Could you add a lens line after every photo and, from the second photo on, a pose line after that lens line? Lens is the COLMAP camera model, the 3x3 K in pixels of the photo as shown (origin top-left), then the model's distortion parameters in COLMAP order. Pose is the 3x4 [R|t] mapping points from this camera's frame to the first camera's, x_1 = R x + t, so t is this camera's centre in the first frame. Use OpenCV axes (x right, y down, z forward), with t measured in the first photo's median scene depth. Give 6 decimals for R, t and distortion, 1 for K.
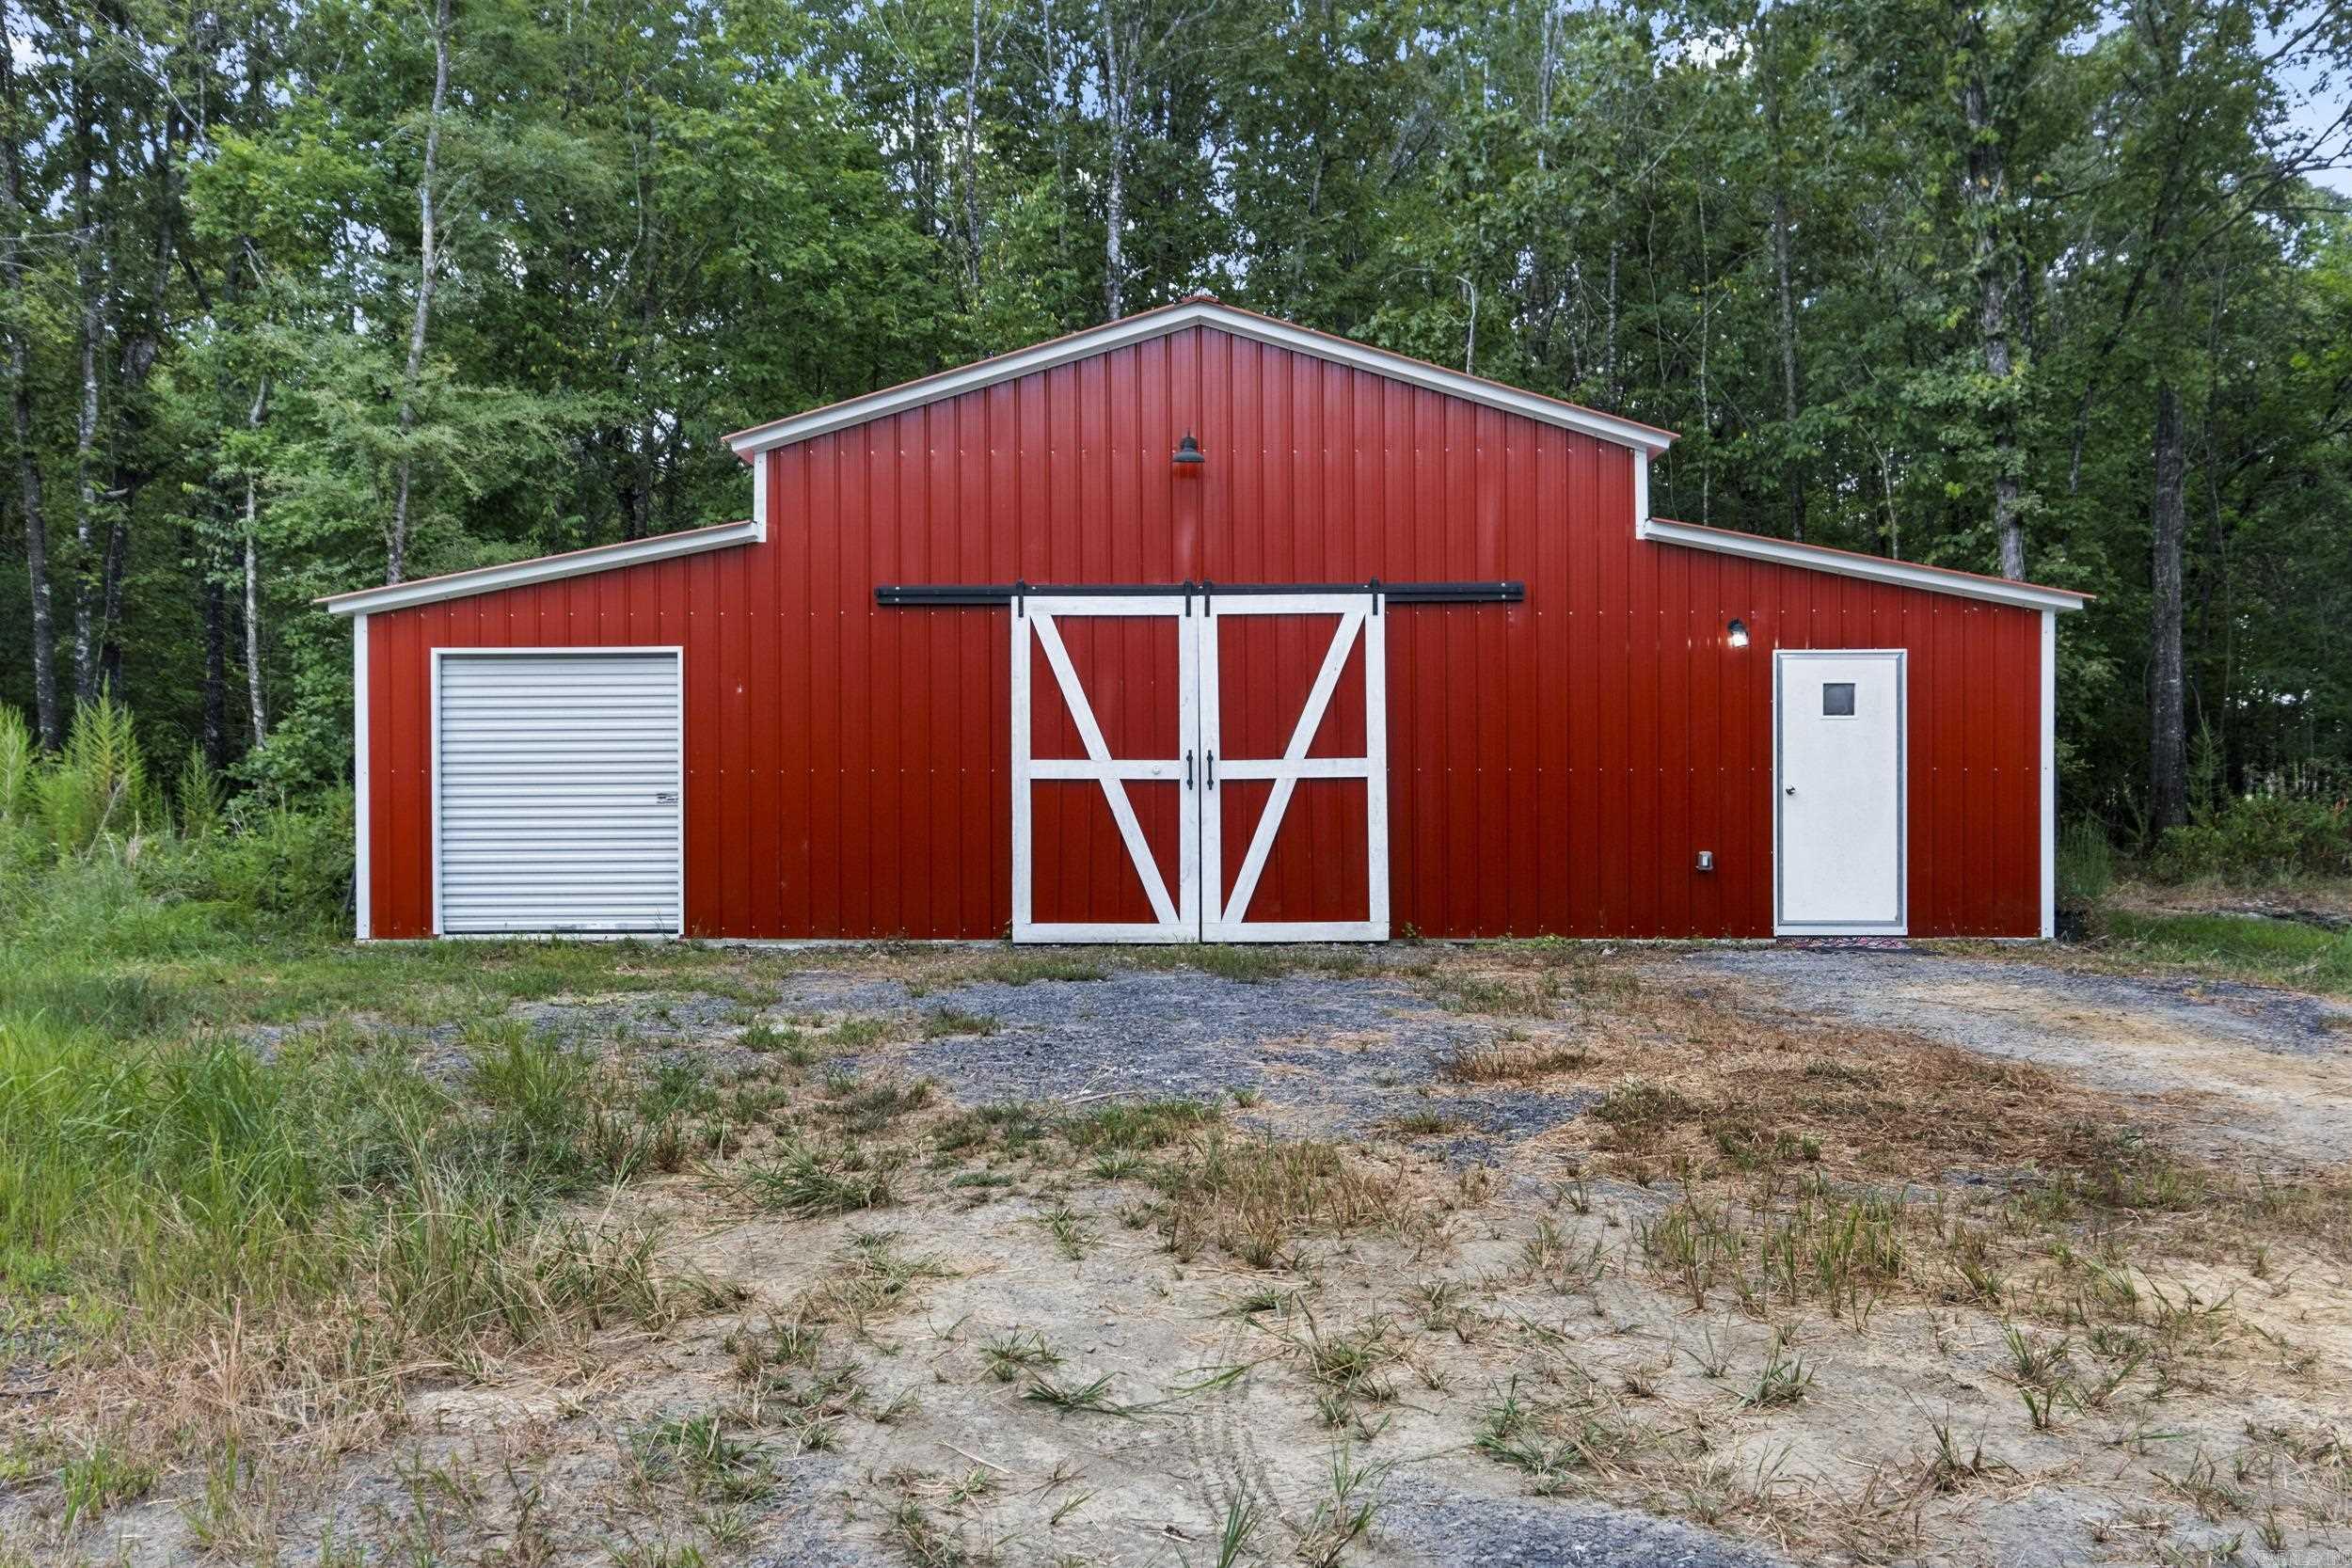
lens RADIAL K [[2036.9, 0, 1176.0], [0, 2036.9, 784.0], [0, 0, 1]] dist [-0.043442, -0.001390]
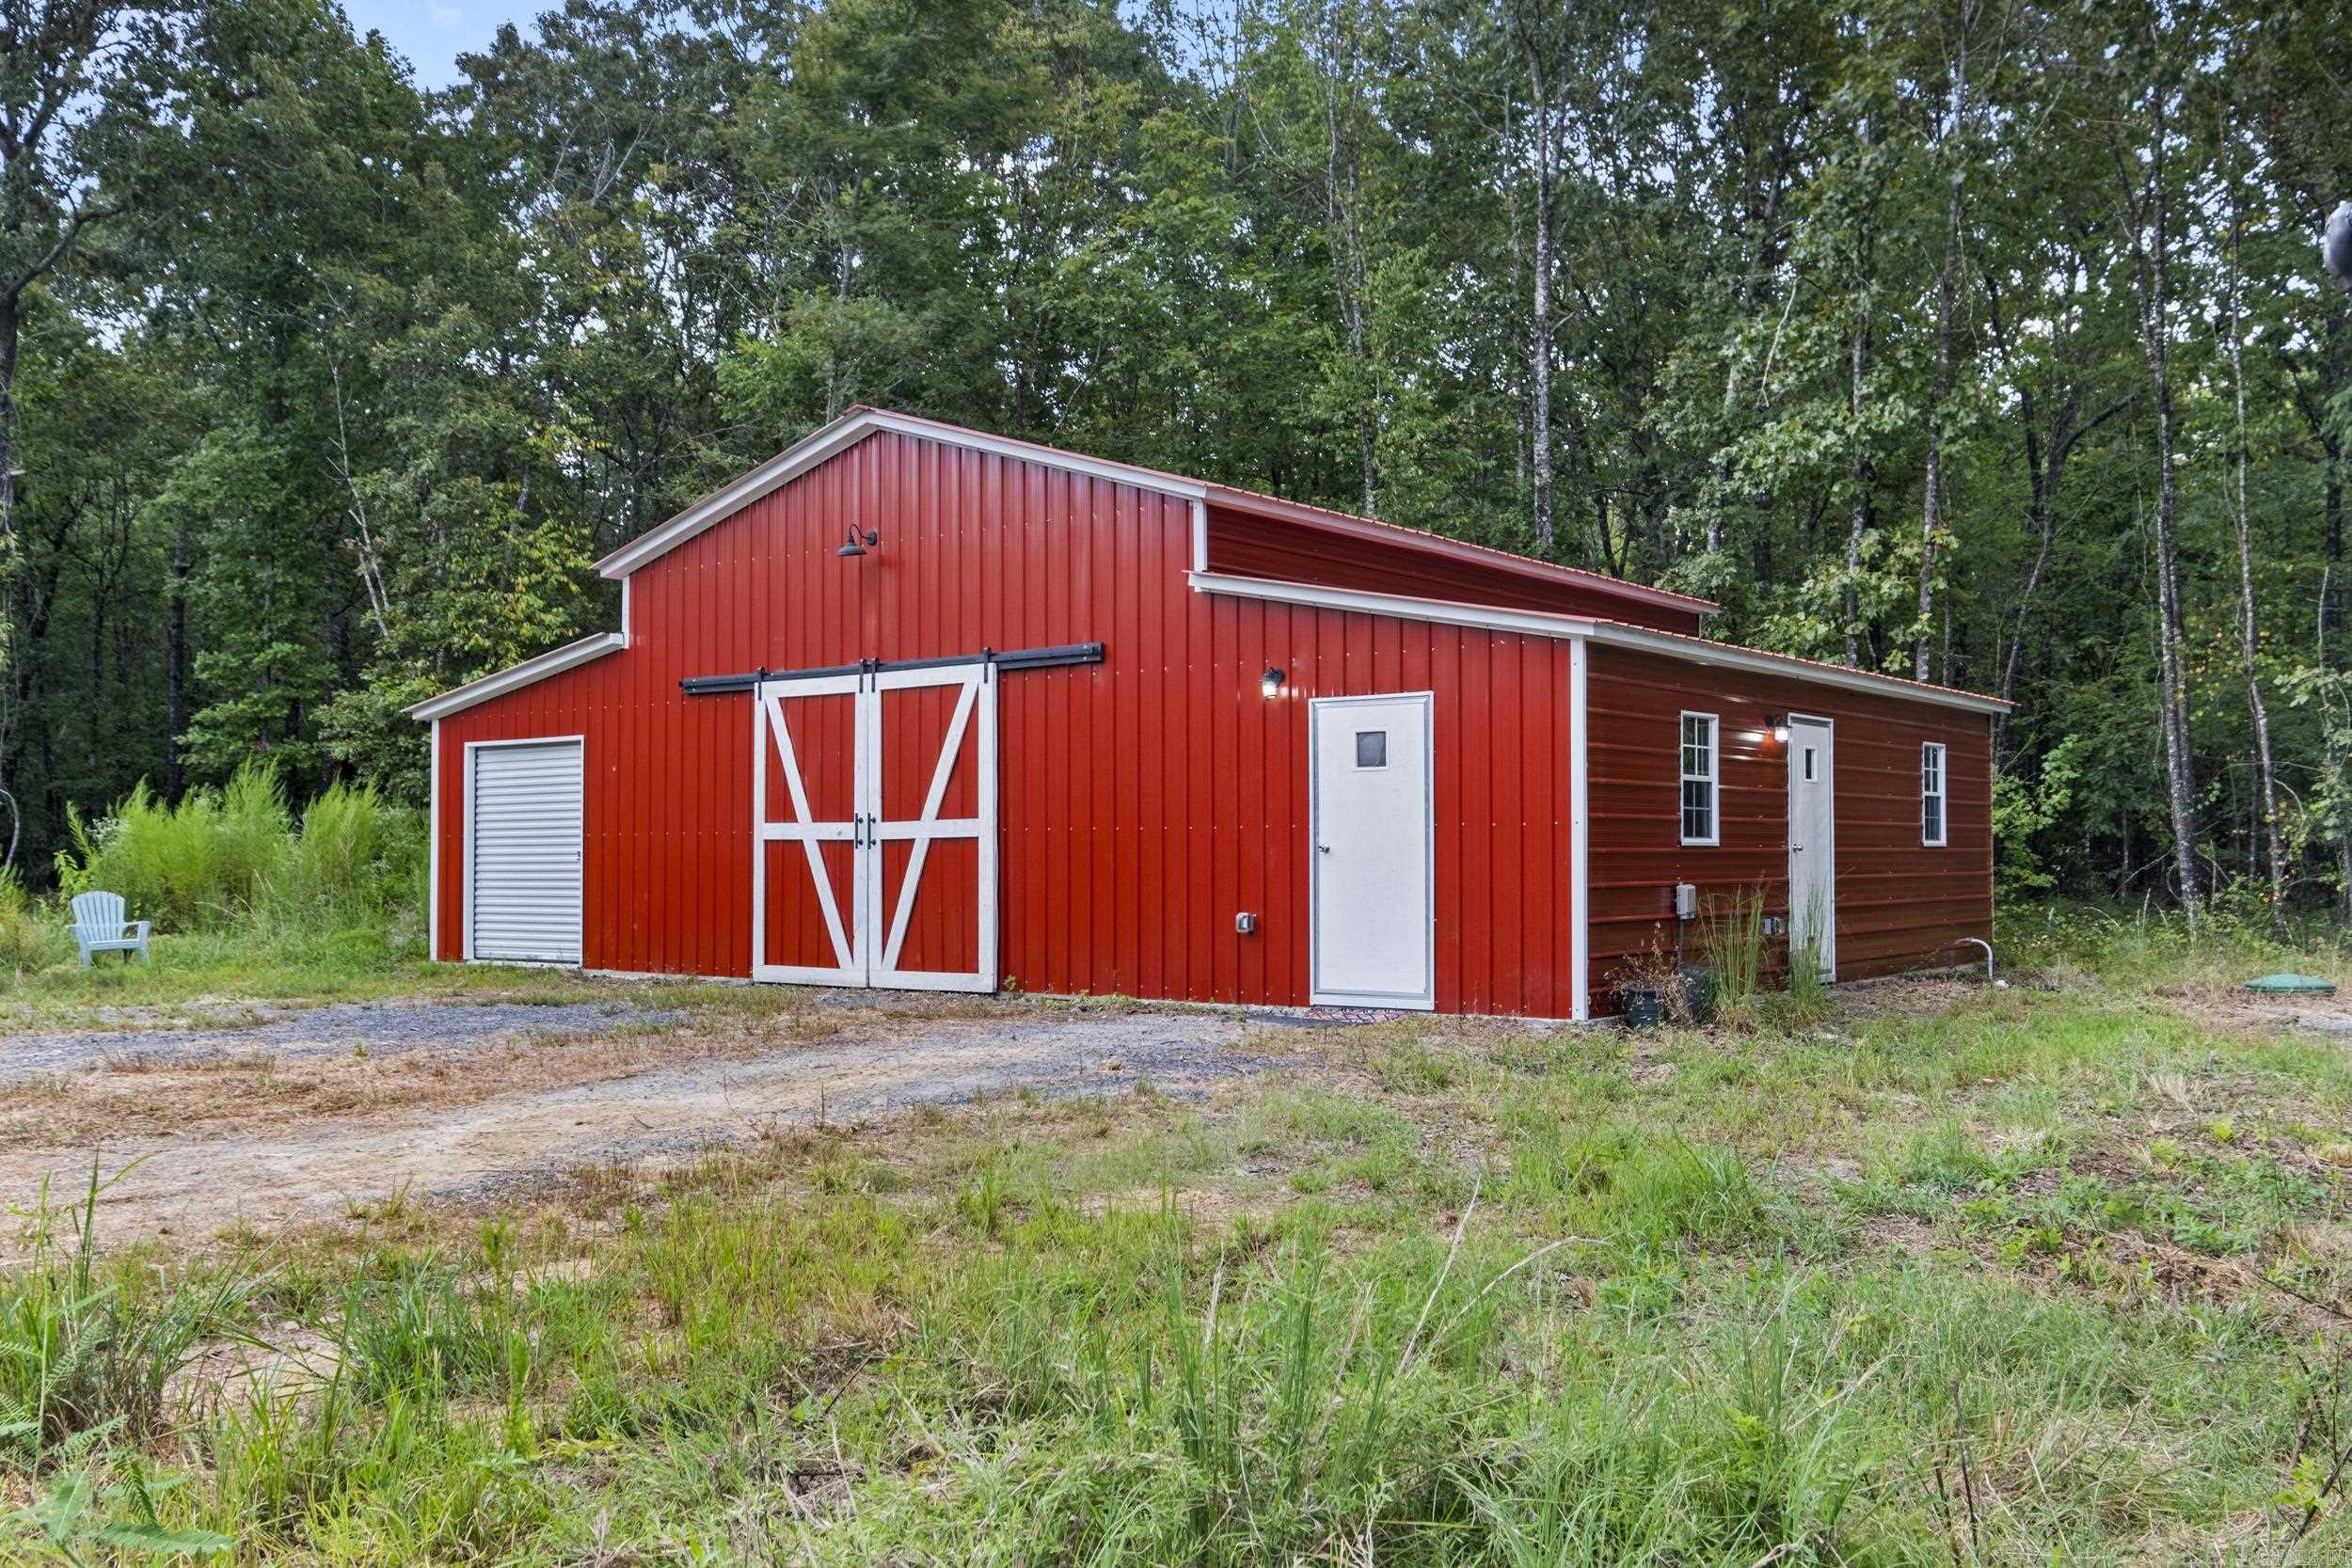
lens RADIAL K [[2036.9, 0, 1176.0], [0, 2036.9, 784.0], [0, 0, 1]] dist [-0.043442, -0.001390]
pose [[0.813014, -0.019776, -0.581908, 0.791960], [-0.004668, 0.999170, -0.040478, 0.011654], [0.582225, 0.035625, 0.812247, 0.198417]]
